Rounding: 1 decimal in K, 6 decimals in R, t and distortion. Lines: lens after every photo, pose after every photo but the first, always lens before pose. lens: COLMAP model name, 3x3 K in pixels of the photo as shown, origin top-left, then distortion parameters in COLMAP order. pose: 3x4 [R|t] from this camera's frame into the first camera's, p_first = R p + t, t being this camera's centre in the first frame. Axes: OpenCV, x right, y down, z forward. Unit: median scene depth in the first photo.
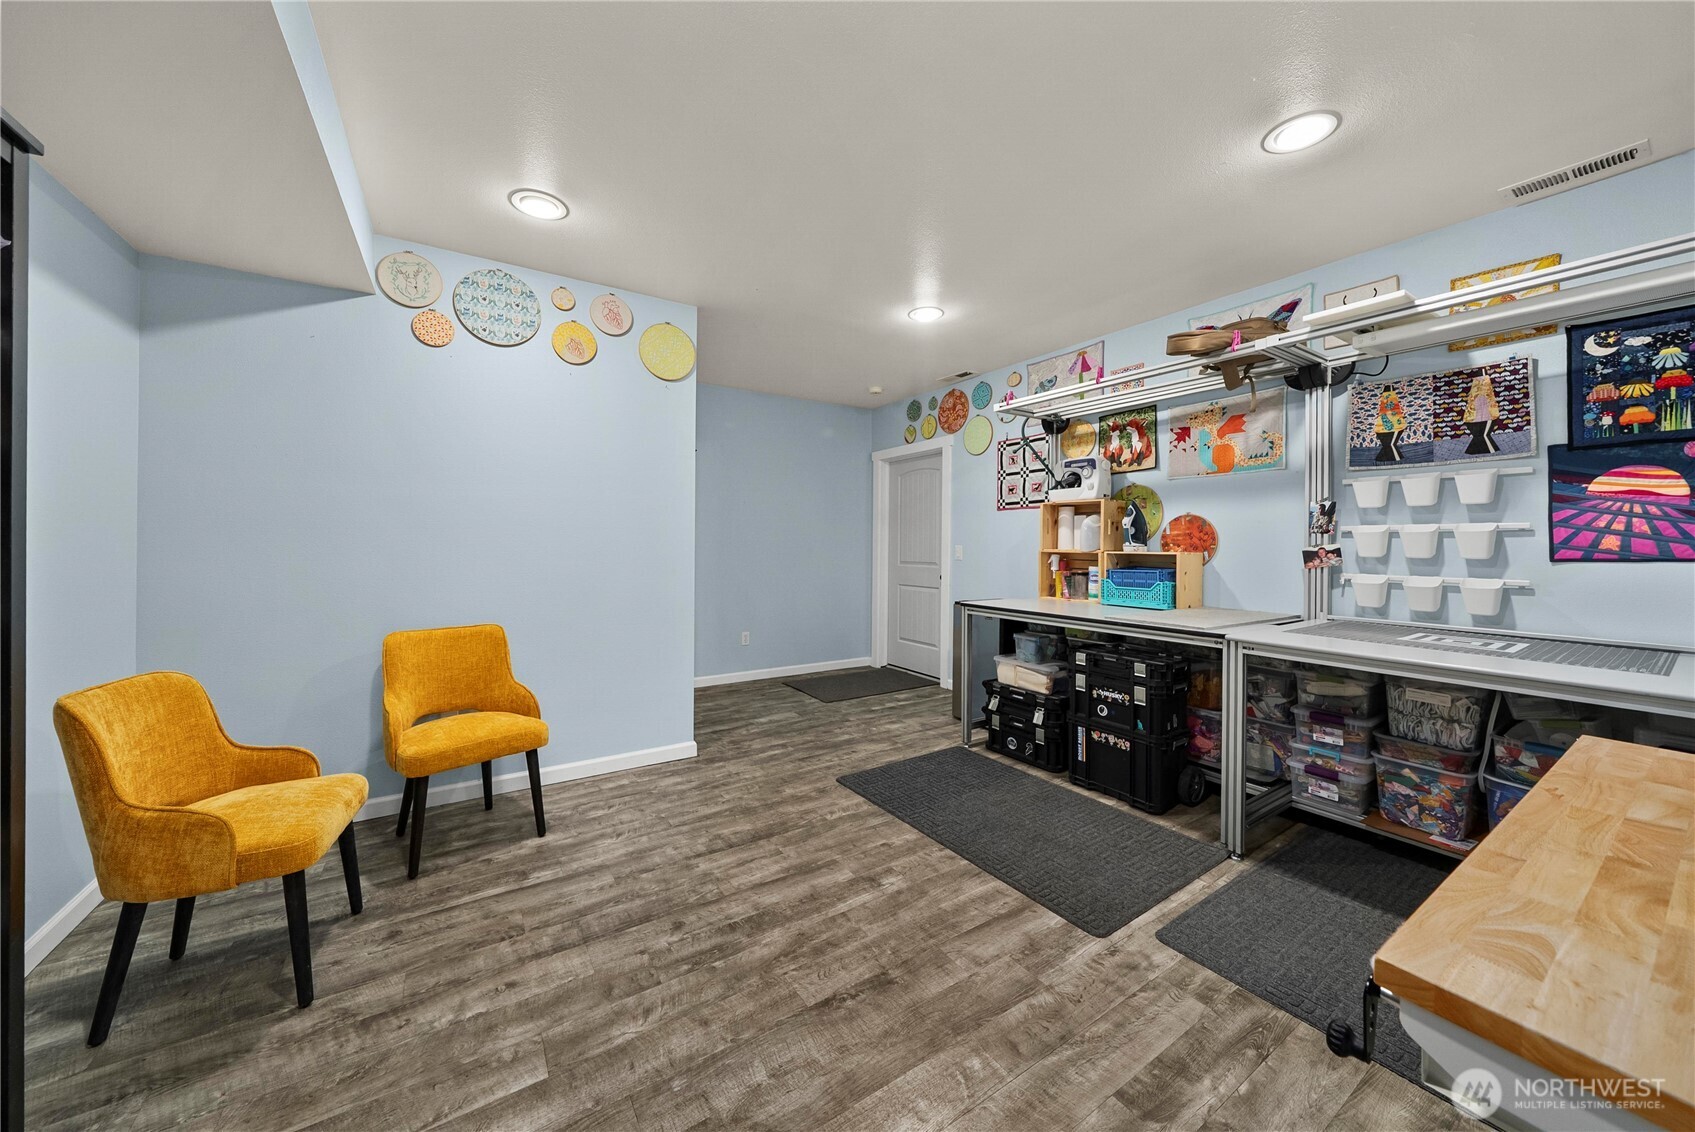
lens RADIAL K [[597.1, 0, 846.0], [0, 597.1, 548.4], [0, 0, 1]] dist [0.001220, 0.000123]
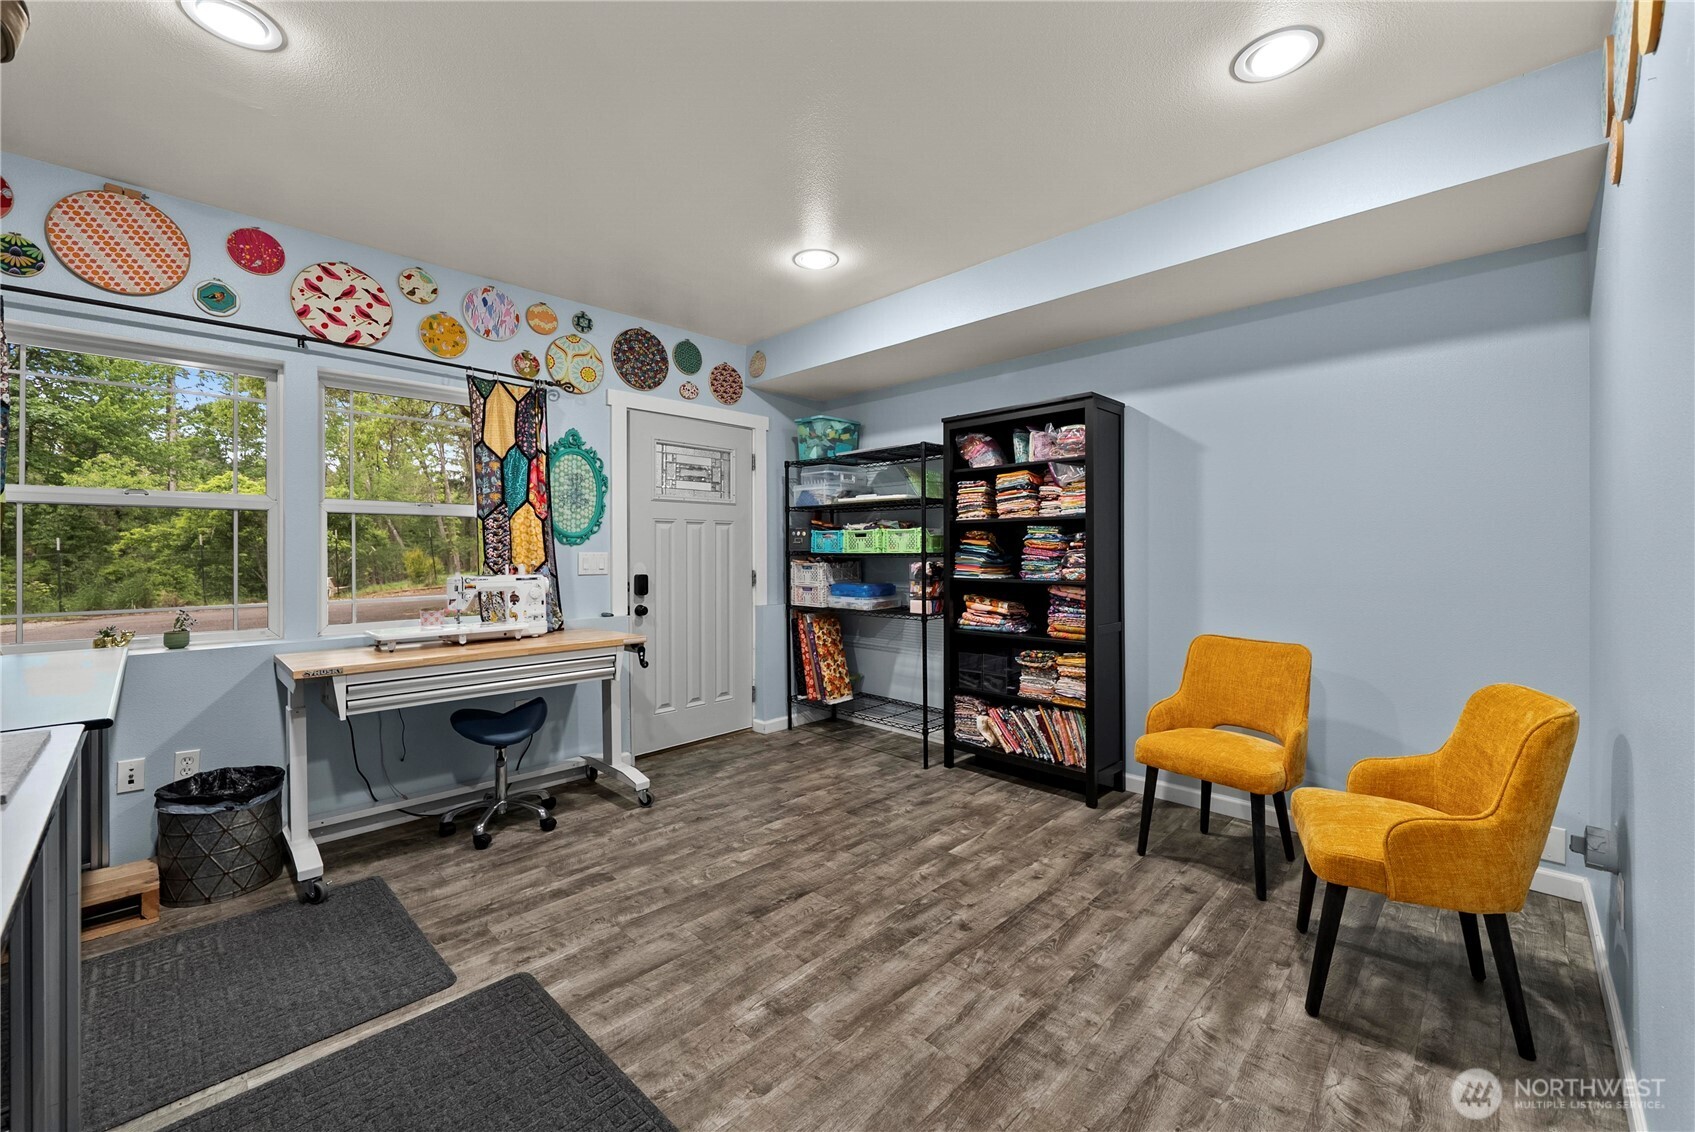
lens RADIAL K [[686.4, 0, 848.5], [0, 686.4, 545.5], [0, 0, 1]] dist [0.000421, 0.000065]
pose [[-0.976178, -0.006665, -0.216867, 0.161526], [-0.007199, 0.999973, 0.001671, -0.011929], [0.216850, 0.003192, -0.976200, 2.040422]]
